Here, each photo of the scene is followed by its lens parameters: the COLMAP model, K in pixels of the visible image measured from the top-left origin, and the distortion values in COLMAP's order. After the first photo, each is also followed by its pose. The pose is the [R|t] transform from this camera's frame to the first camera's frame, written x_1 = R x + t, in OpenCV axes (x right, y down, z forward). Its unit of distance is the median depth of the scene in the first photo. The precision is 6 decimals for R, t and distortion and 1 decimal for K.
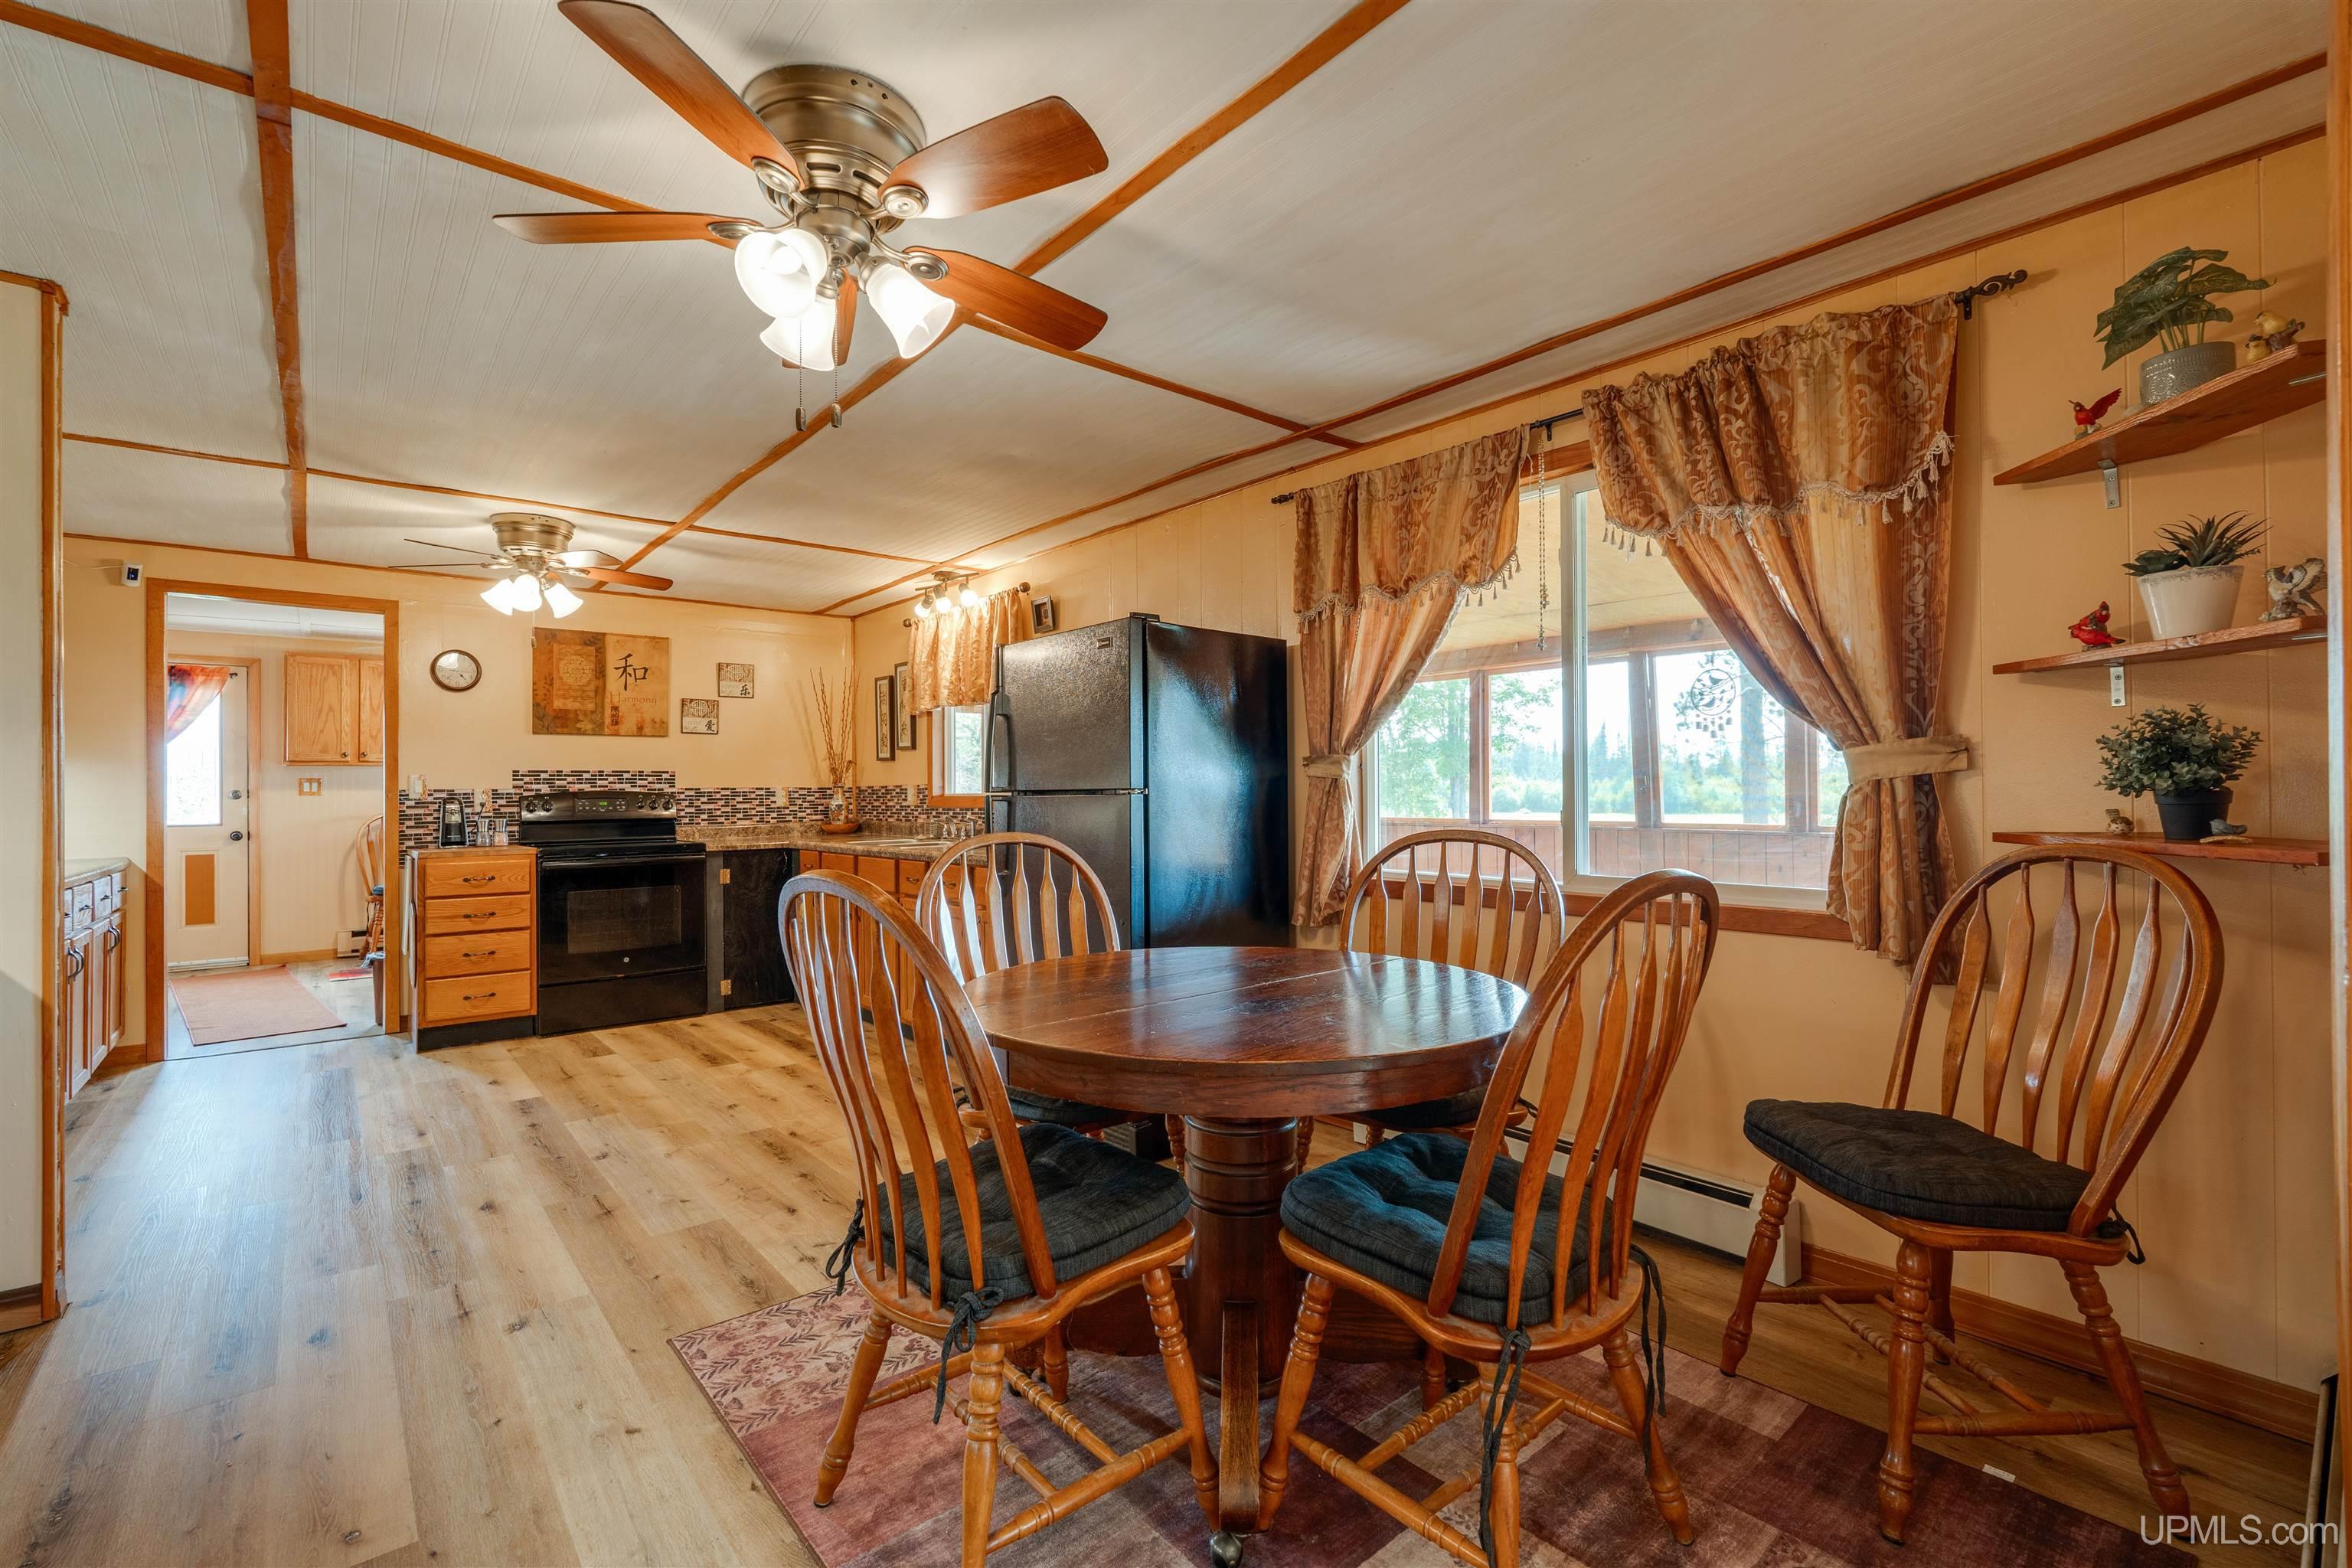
lens RADIAL K [[1021.9, 0, 1160.2], [0, 1021.9, 781.7], [0, 0, 1]] dist [0.001223, -0.000334]
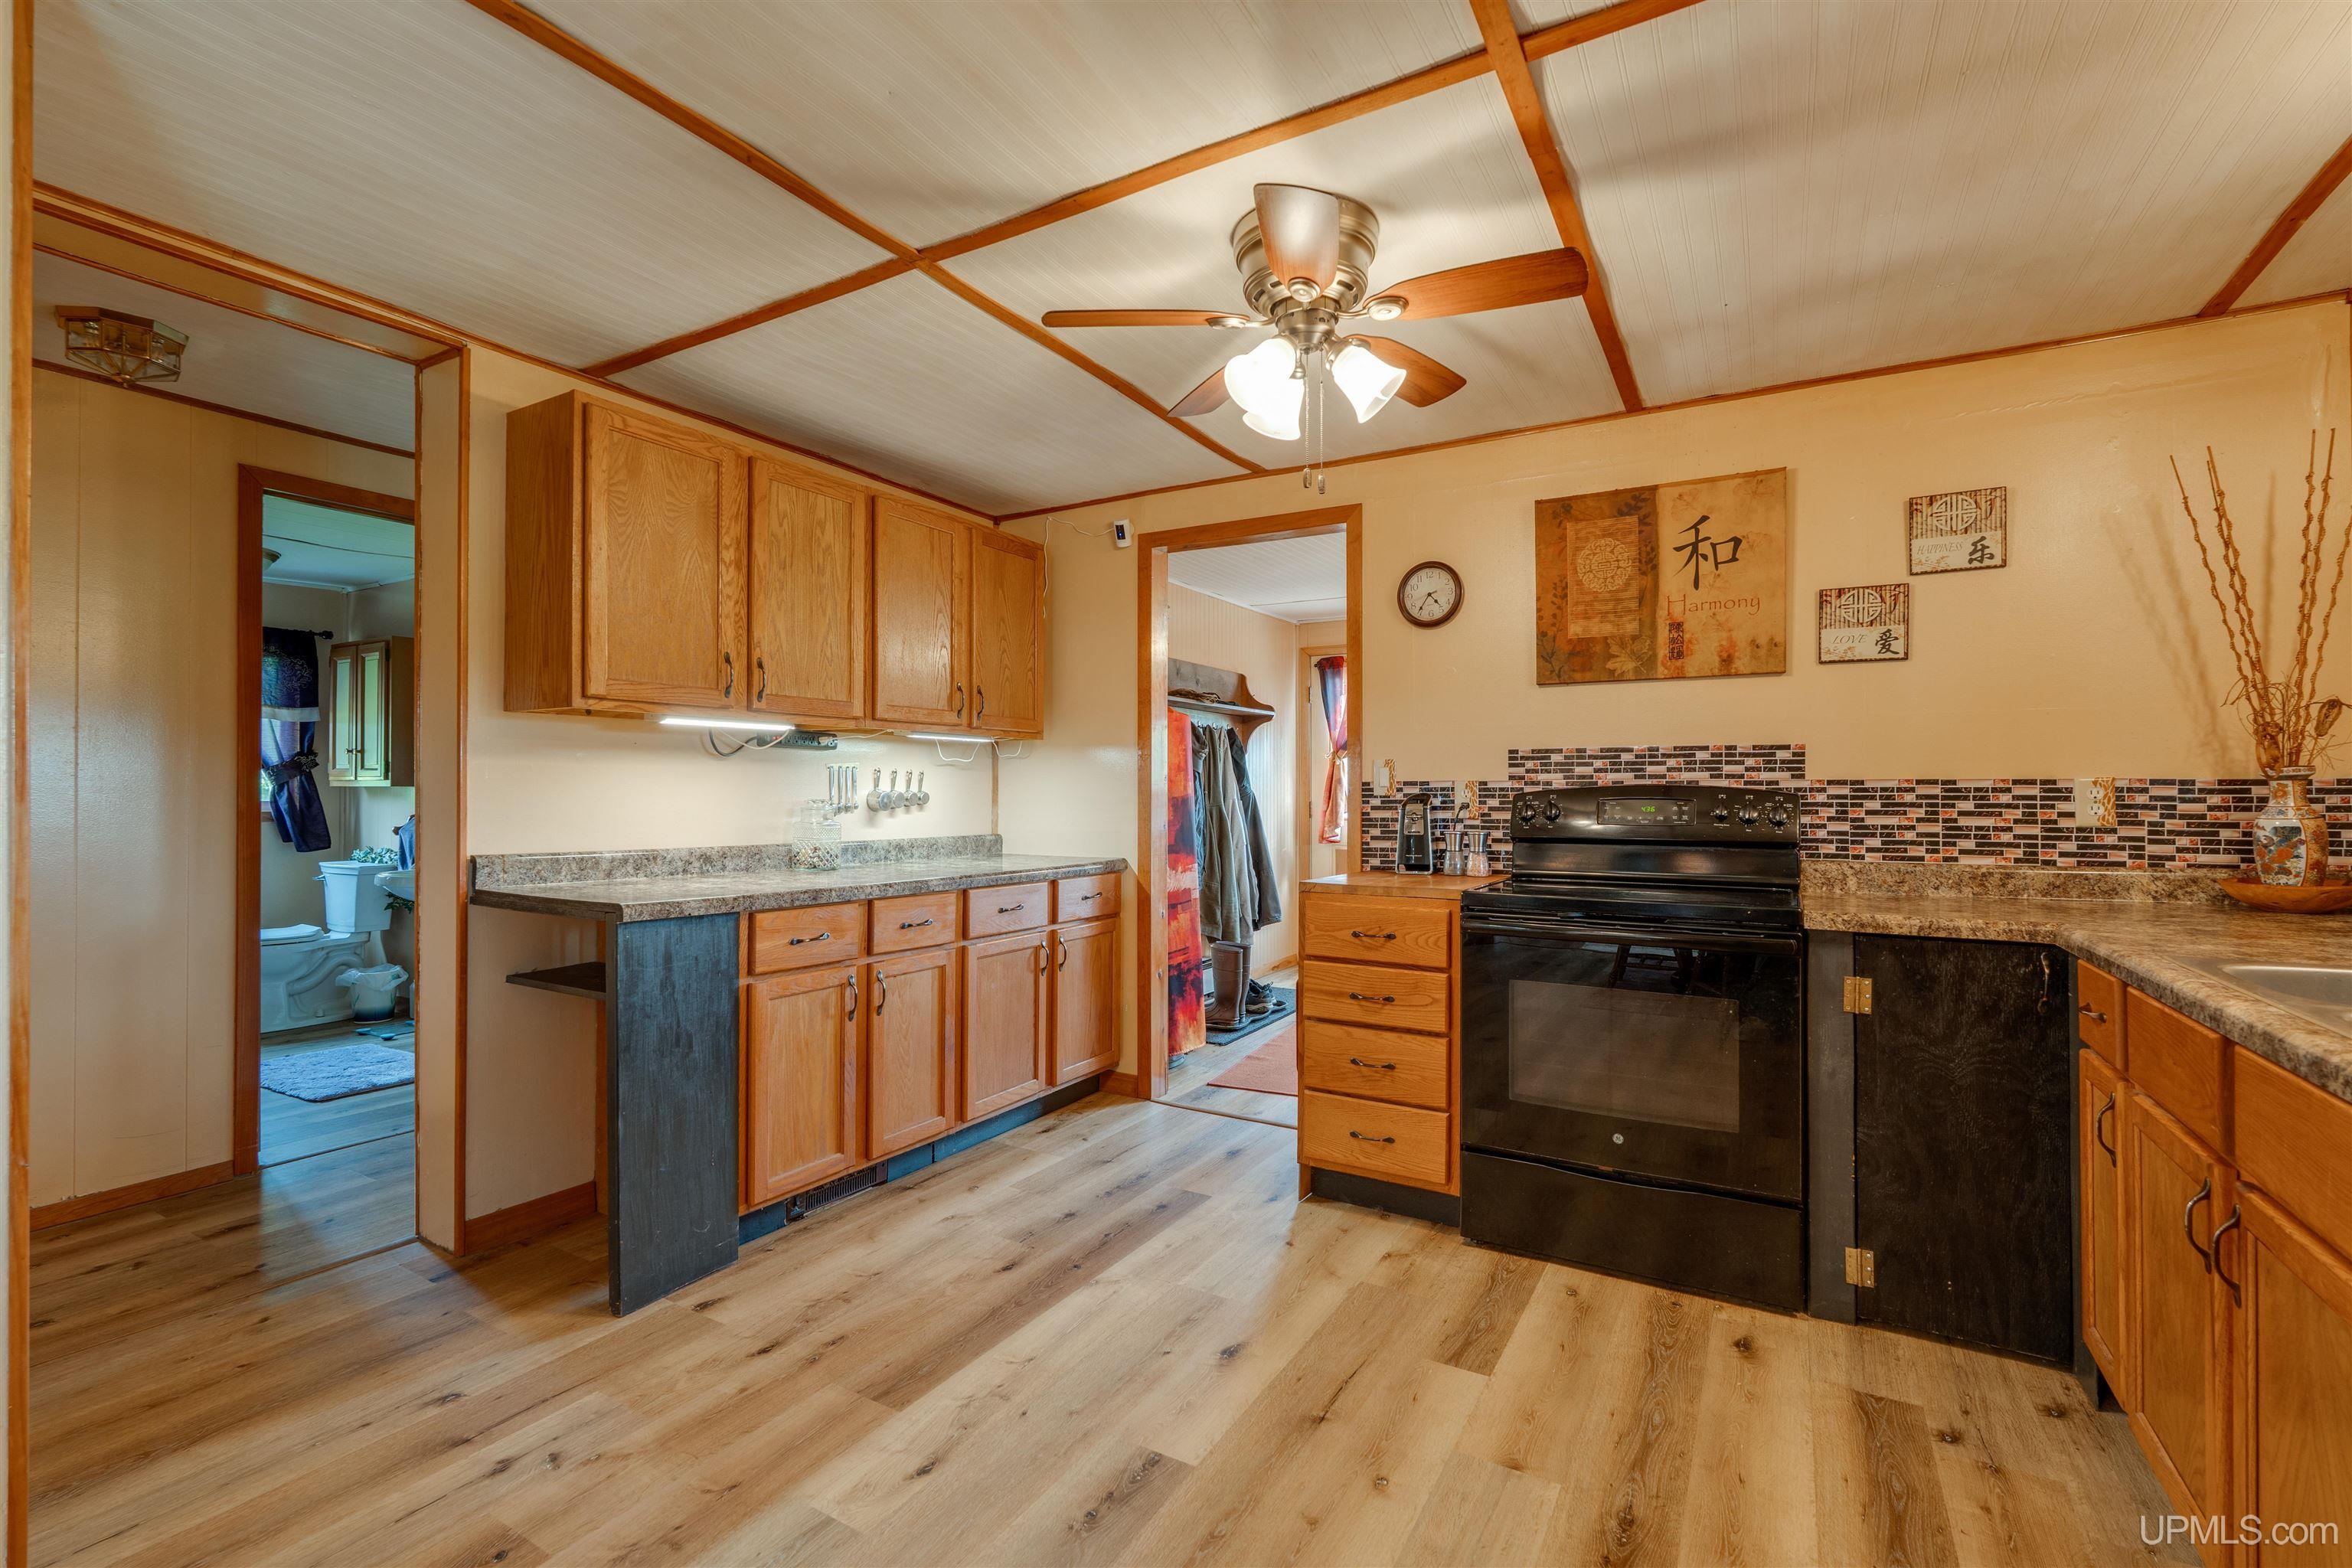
lens RADIAL K [[1031.9, 0, 1191.1], [0, 1031.9, 781.6], [0, 0, 1]] dist [-0.001238, 0.000352]
pose [[0.347216, 0.001429, -0.937784, -0.134502], [0.003549, 0.999990, 0.002838, 0.005135], [0.937779, -0.004313, 0.347207, 0.621290]]
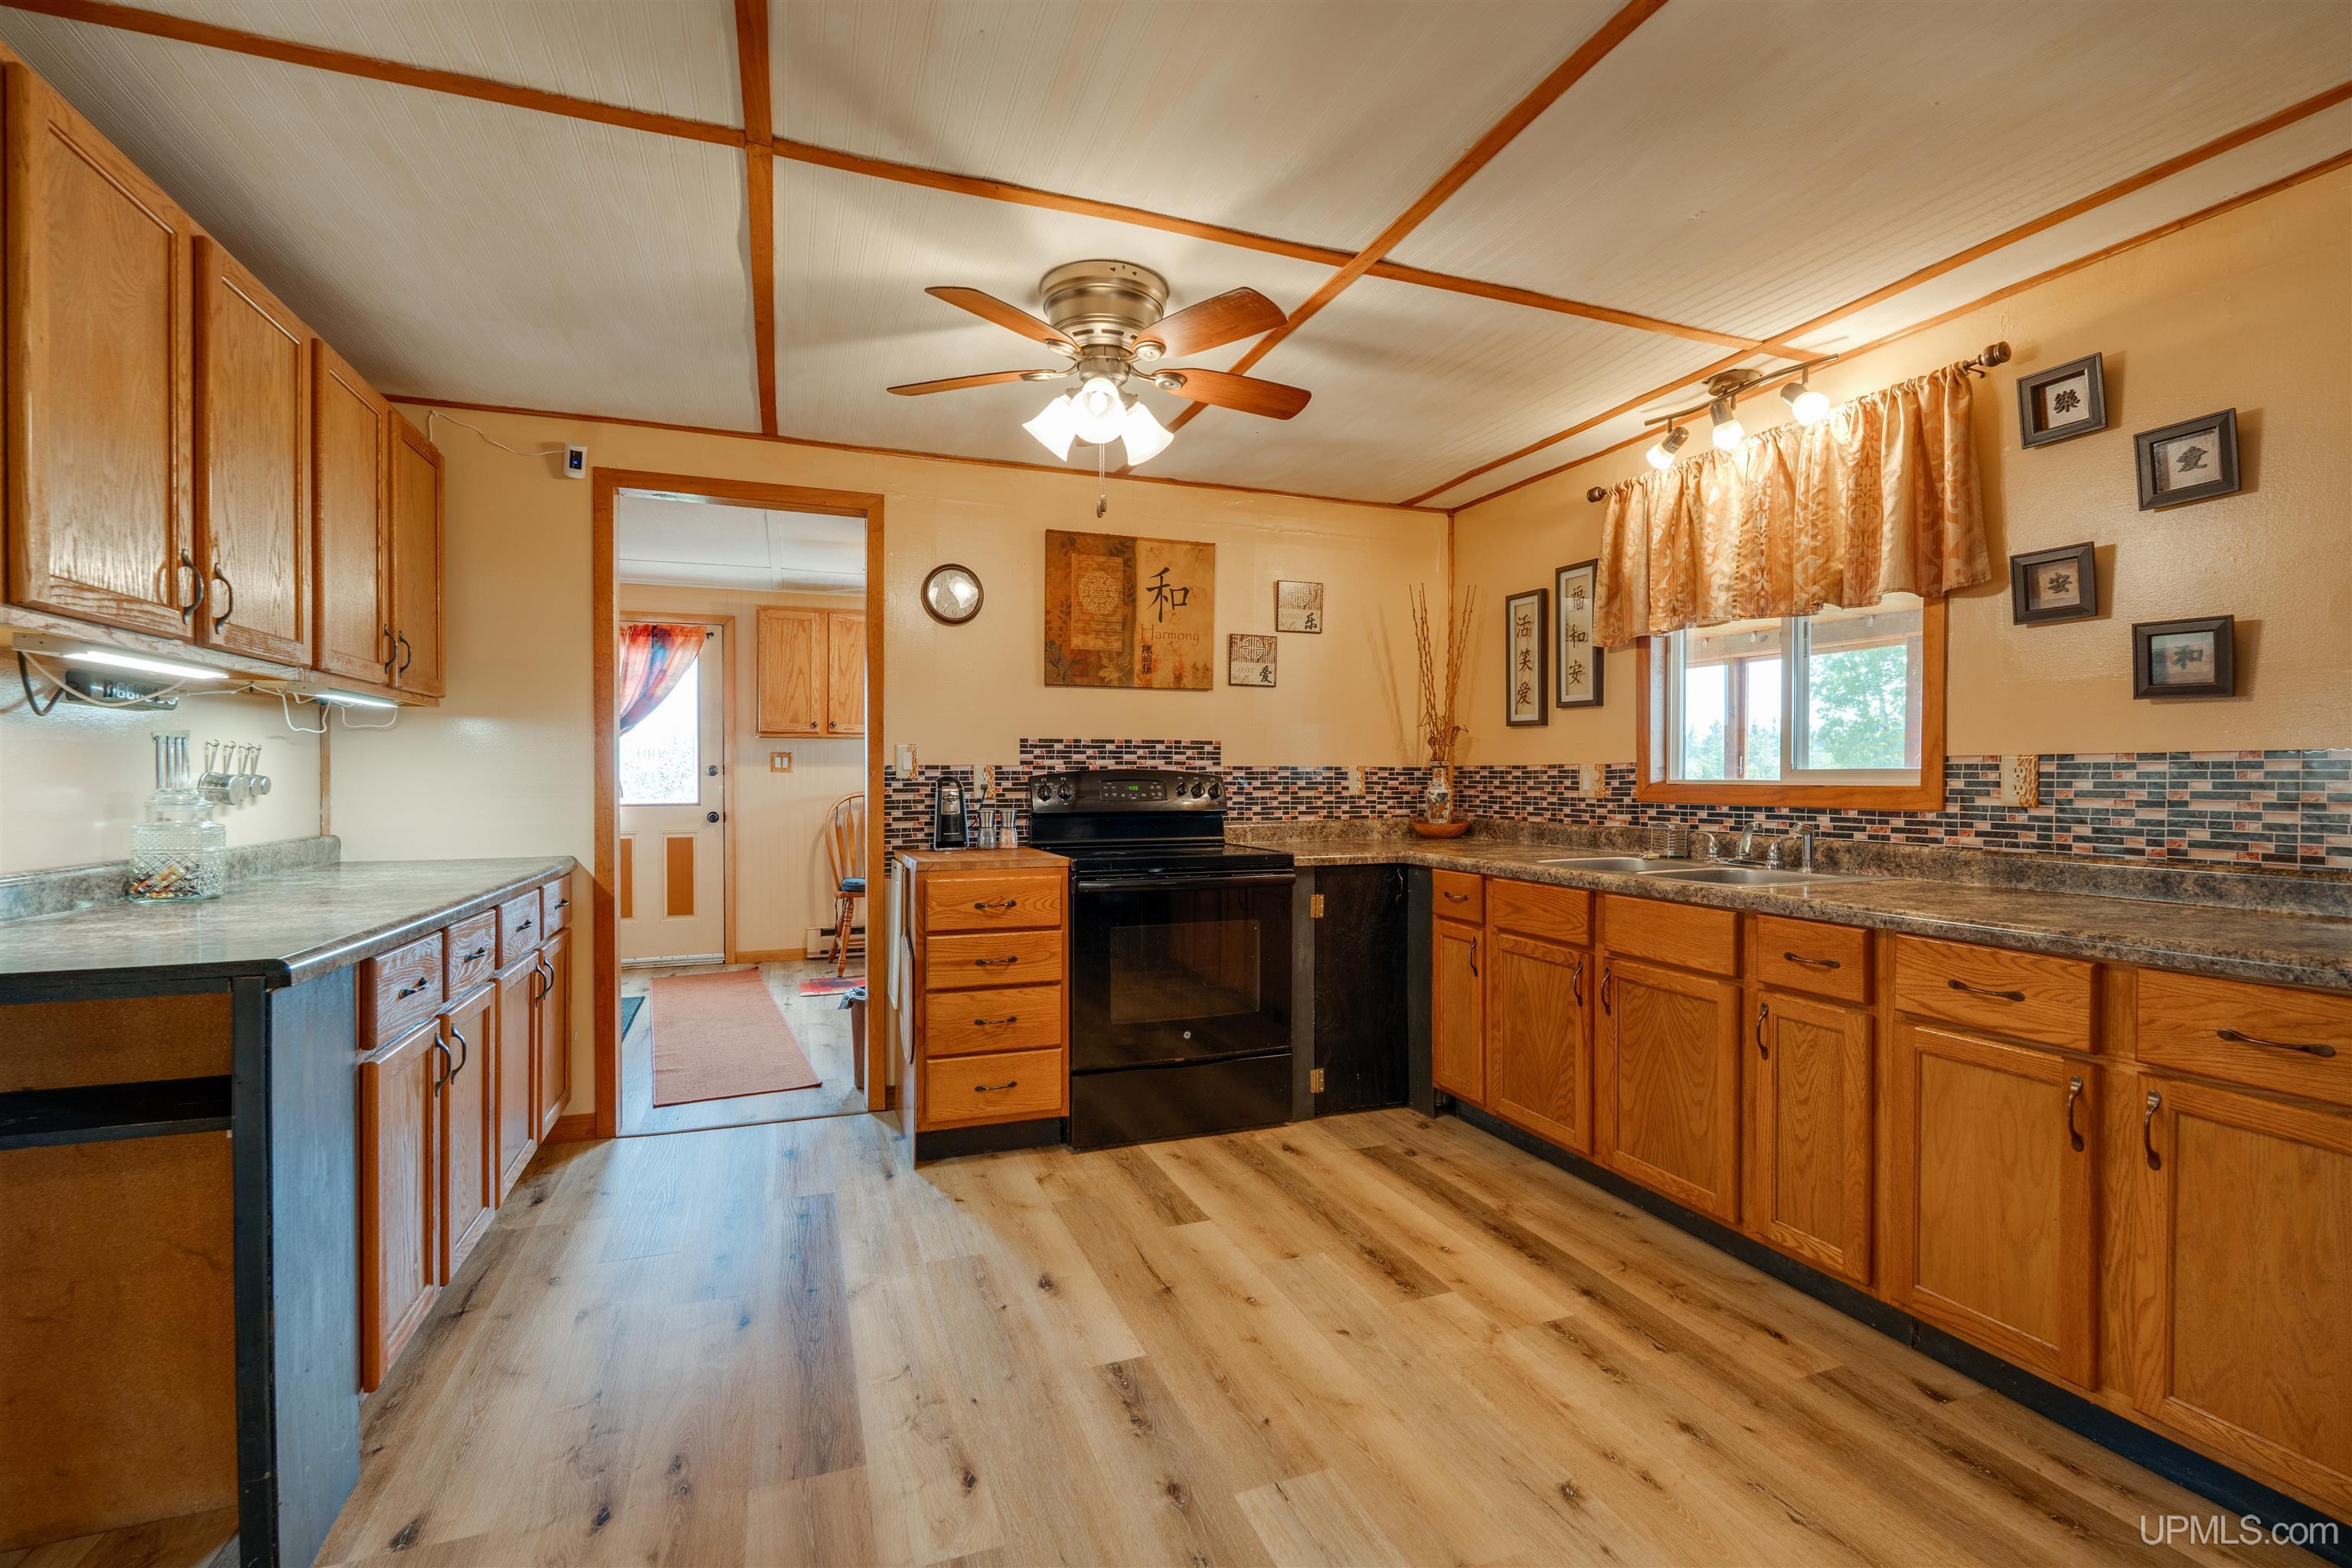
lens RADIAL K [[1021.9, 0, 1160.2], [0, 1021.9, 781.7], [0, 0, 1]] dist [0.001223, -0.000334]
pose [[0.942958, 0.012239, -0.332687, -0.315269], [-0.006244, 0.999798, 0.019082, 0.004234], [0.332854, -0.015917, 0.942844, 0.380932]]
